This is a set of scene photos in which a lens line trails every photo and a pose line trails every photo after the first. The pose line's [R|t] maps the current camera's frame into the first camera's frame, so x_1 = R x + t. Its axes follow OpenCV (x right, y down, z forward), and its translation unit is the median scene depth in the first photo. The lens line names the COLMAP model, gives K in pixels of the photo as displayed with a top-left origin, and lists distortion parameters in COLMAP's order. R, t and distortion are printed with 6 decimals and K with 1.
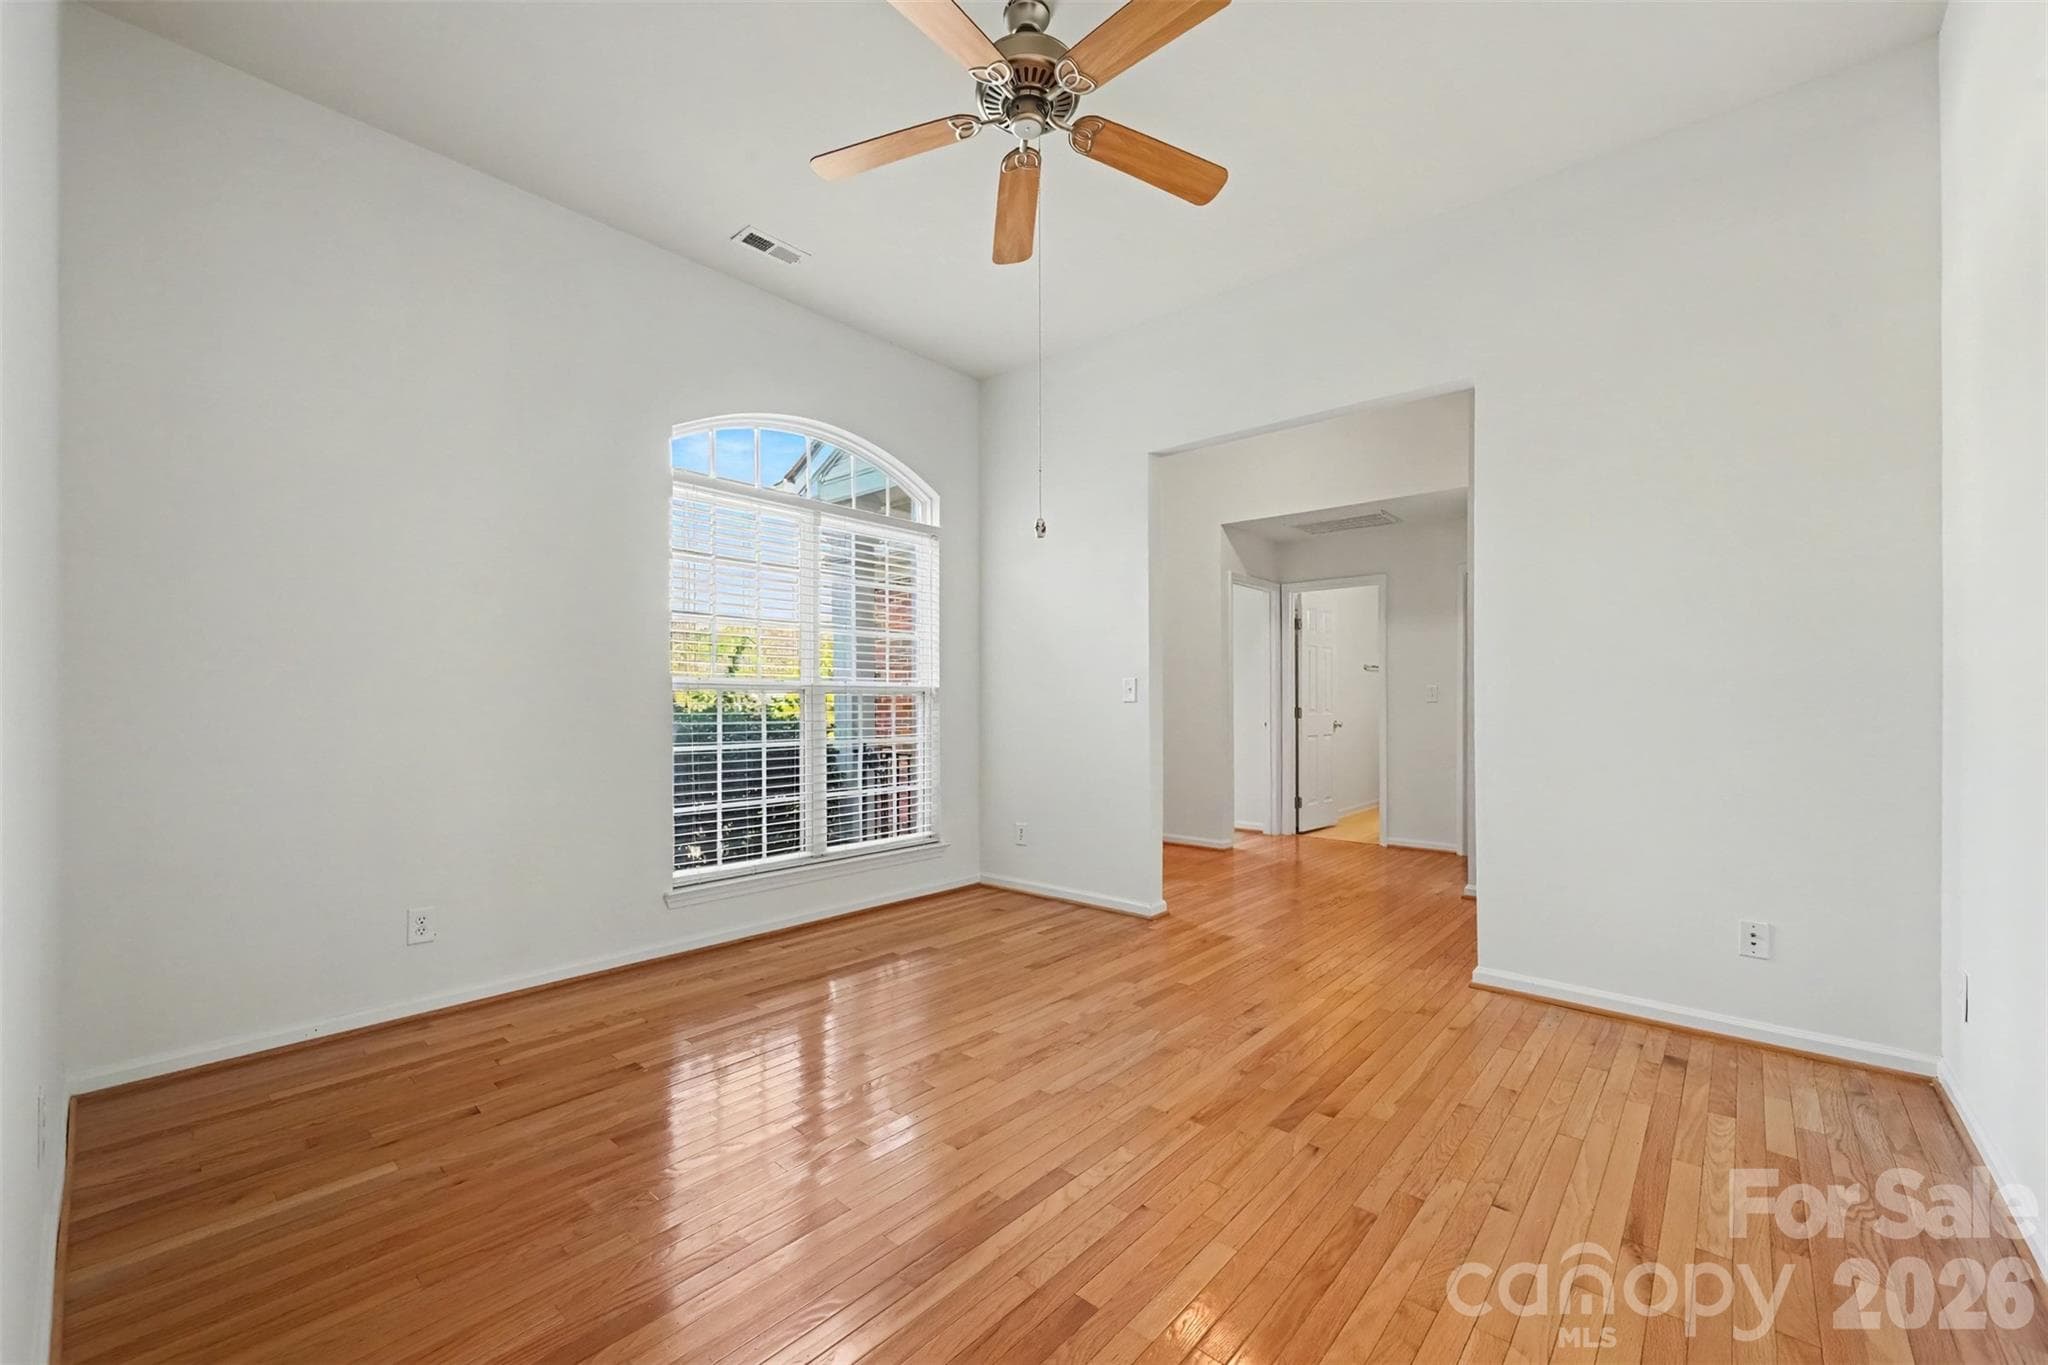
lens RADIAL K [[819.1, 0, 1033.2], [0, 819.1, 700.3], [0, 0, 1]] dist [-0.005689, 0.001194]
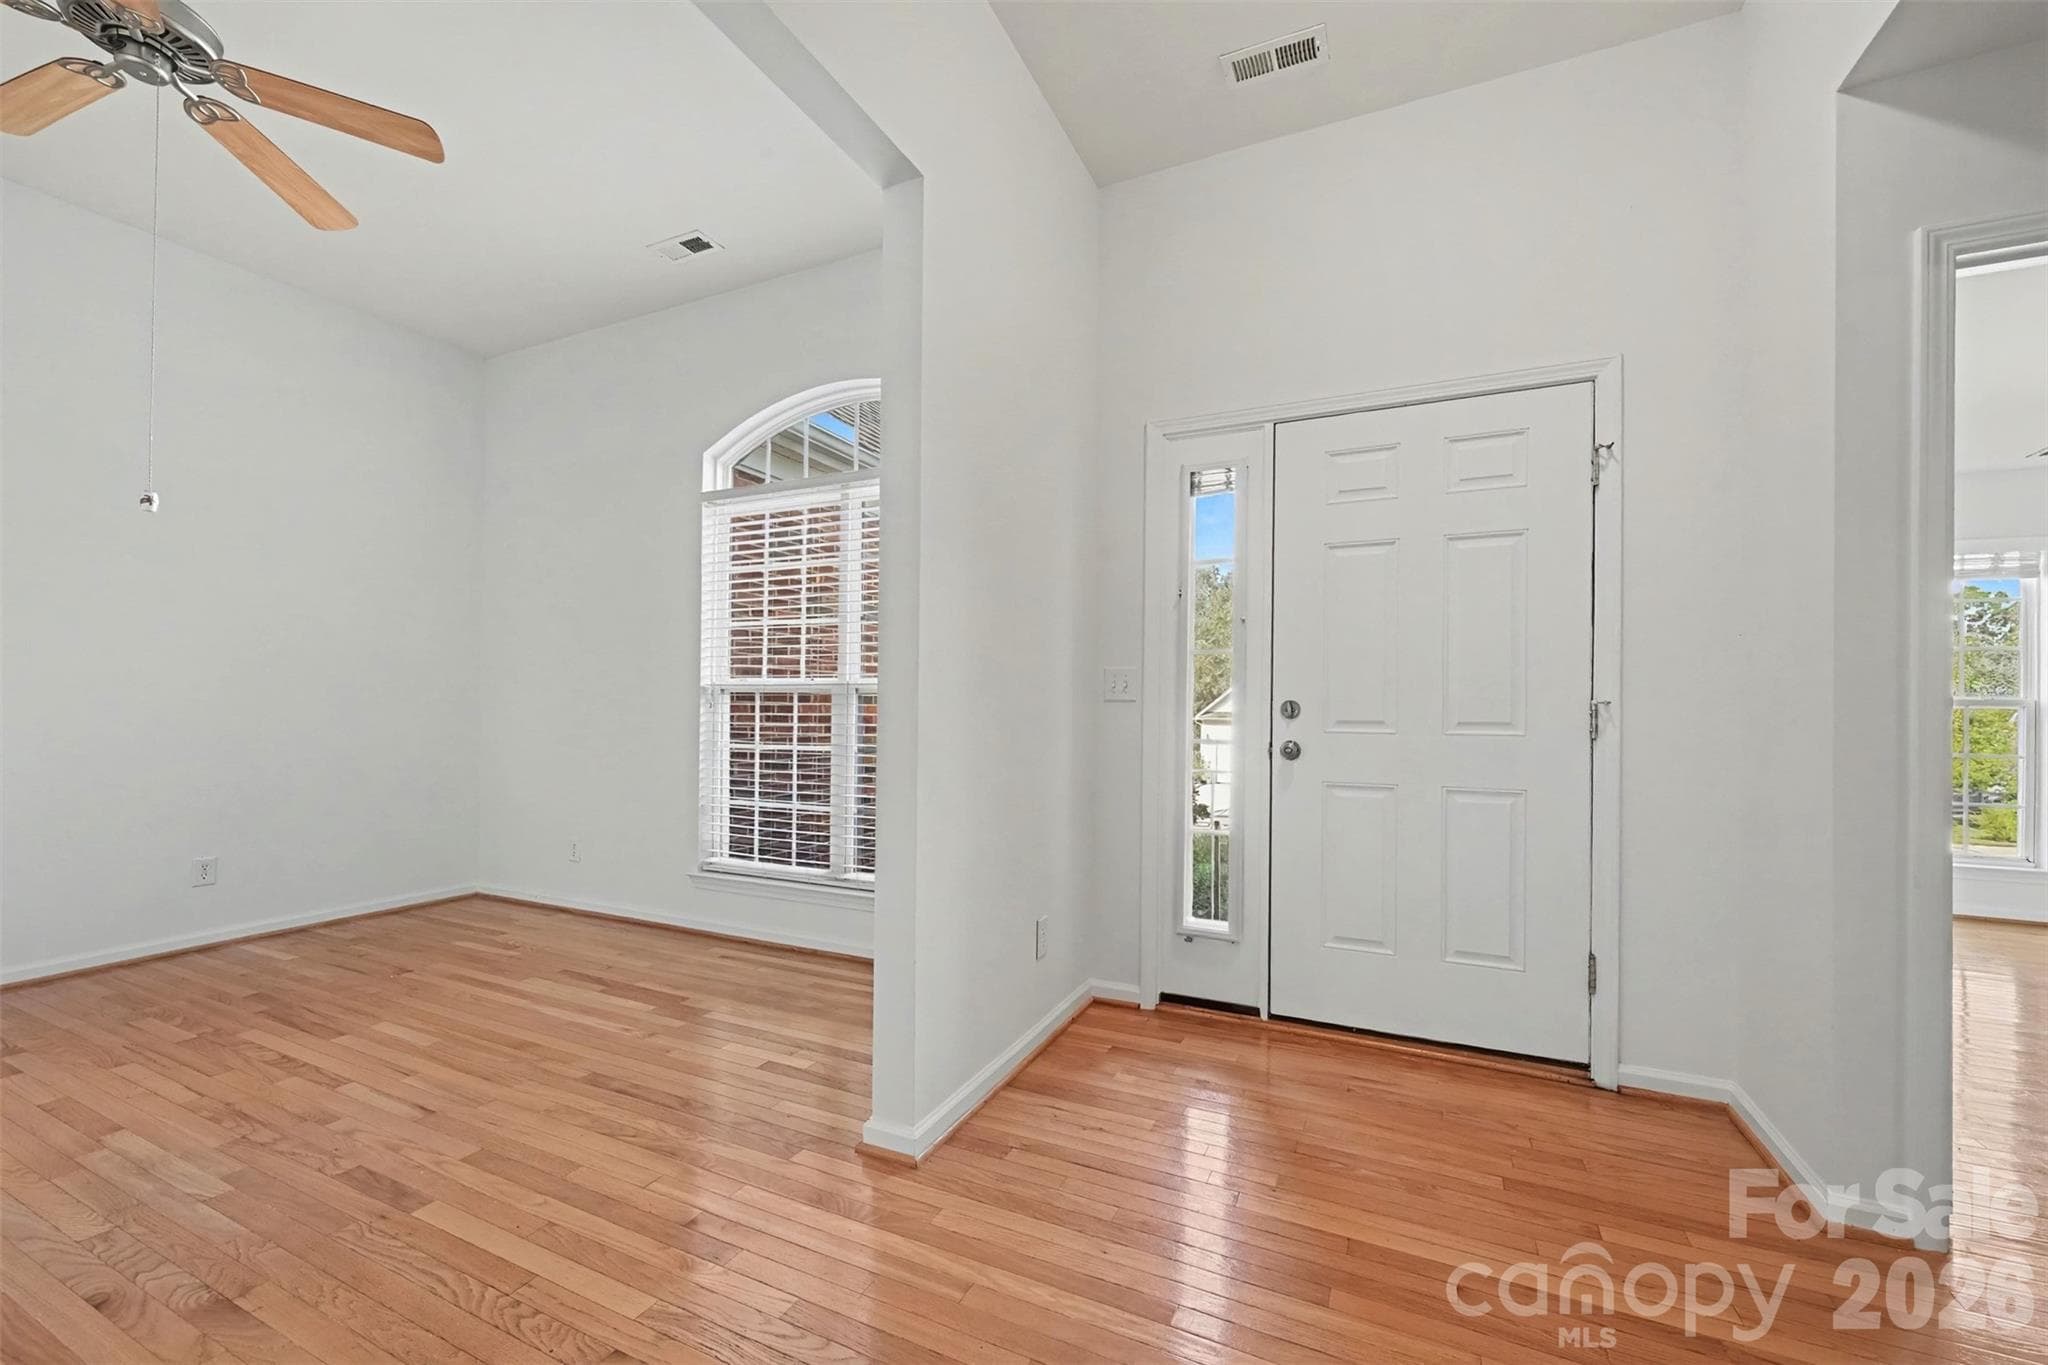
lens RADIAL K [[819.1, 0, 1032.4], [0, 819.1, 683.0], [0, 0, 1]] dist [-0.005689, 0.001194]
pose [[0.275752, -0.022268, -0.960971, 0.710300], [-0.007310, 0.999654, -0.025262, 0.000619], [0.961201, 0.013991, 0.275494, 1.049410]]
